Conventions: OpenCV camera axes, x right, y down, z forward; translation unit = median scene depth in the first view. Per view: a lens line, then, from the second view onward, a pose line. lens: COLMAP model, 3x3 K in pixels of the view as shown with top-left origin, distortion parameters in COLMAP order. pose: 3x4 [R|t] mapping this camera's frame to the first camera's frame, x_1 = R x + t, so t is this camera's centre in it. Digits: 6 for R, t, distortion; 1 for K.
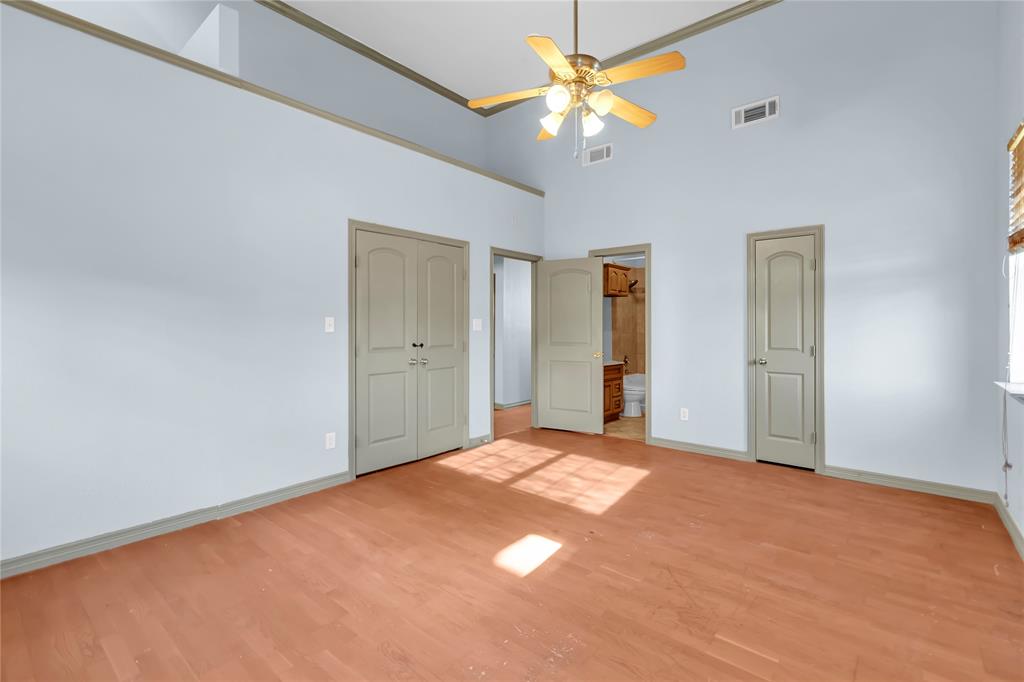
lens RADIAL K [[469.1, 0, 494.2], [0, 469.1, 330.4], [0, 0, 1]] dist [-0.002797, -0.000662]
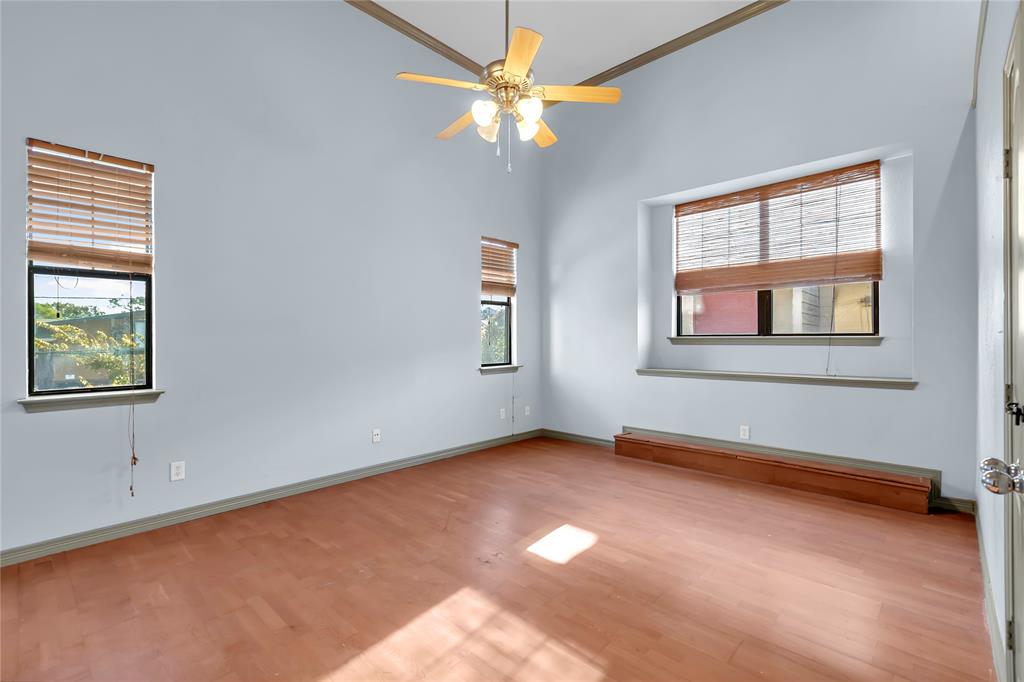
lens RADIAL K [[469.1, 0, 494.2], [0, 469.1, 330.4], [0, 0, 1]] dist [-0.002797, -0.000662]
pose [[-0.999127, 0.002802, 0.041694, 0.167113], [0.002535, 0.999976, -0.006460, -0.013530], [-0.041711, -0.006349, -0.999110, 2.010555]]
